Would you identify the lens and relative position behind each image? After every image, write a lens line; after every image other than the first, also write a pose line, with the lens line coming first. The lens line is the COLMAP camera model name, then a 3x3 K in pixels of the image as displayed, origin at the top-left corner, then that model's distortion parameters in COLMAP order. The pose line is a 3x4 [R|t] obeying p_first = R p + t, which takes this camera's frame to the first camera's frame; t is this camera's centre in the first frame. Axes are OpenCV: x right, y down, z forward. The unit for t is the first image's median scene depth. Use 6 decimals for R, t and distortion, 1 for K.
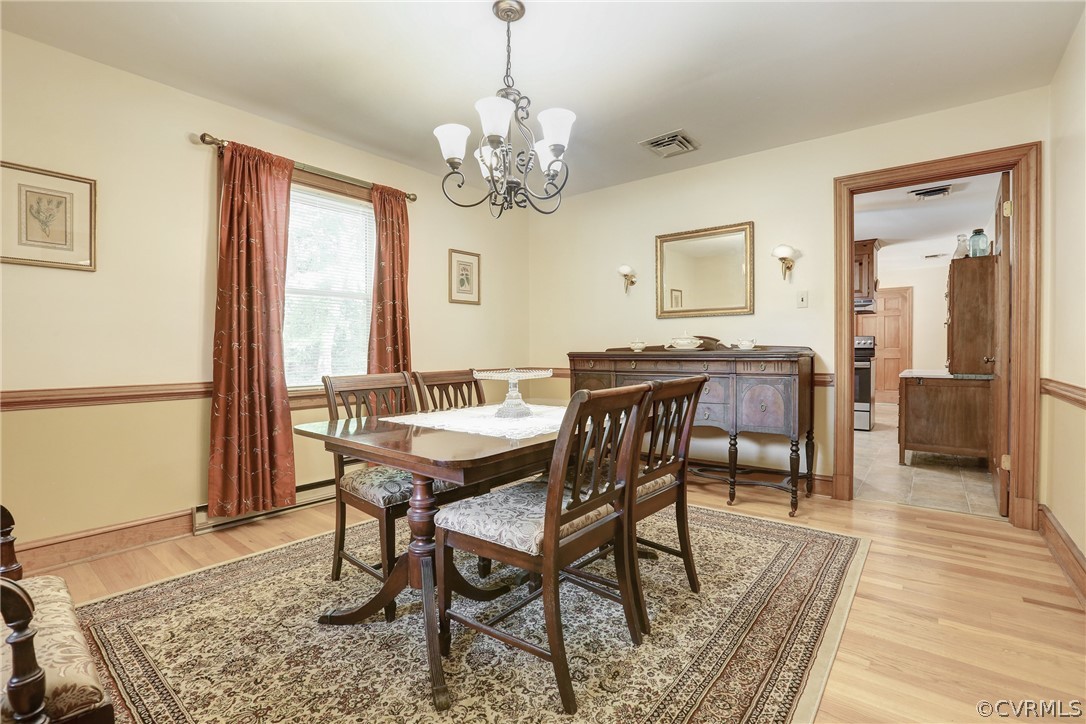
lens RADIAL K [[493.1, 0, 543.8], [0, 493.1, 358.8], [0, 0, 1]] dist [-0.046512, 0.013512]
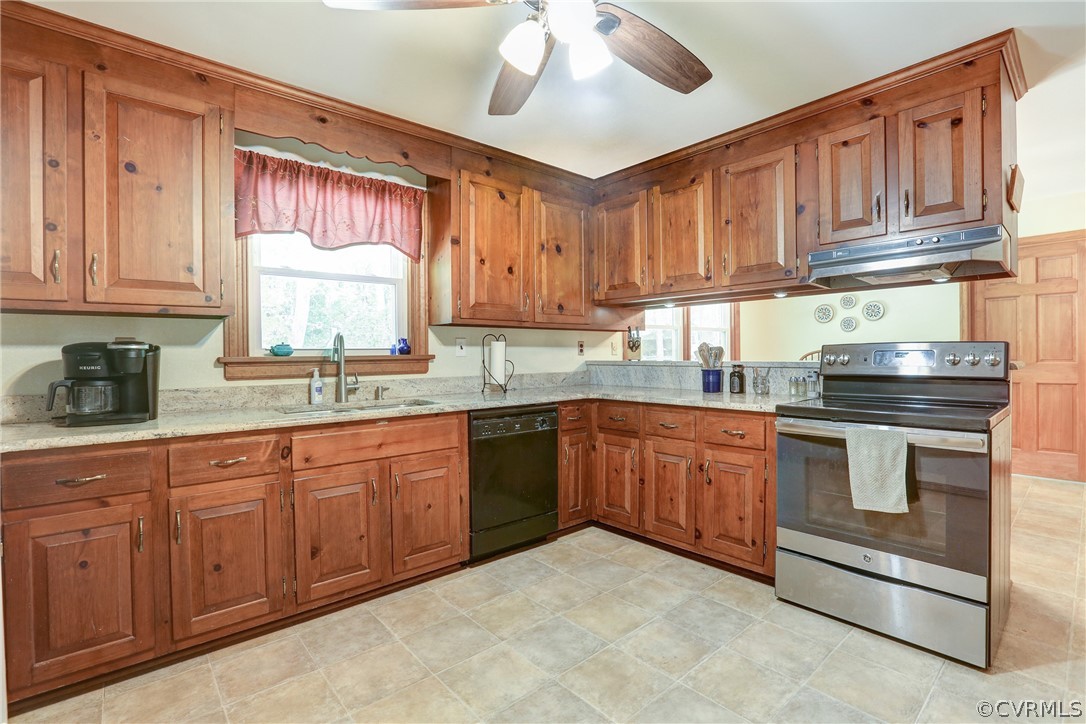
lens RADIAL K [[493.1, 0, 542.1], [0, 493.1, 359.6], [0, 0, 1]] dist [-0.046512, 0.013512]
pose [[0.983022, -0.004423, -0.183432, 0.386351], [0.002103, 0.999915, -0.012839, -0.026546], [0.183473, 0.012235, 0.982949, 0.557912]]
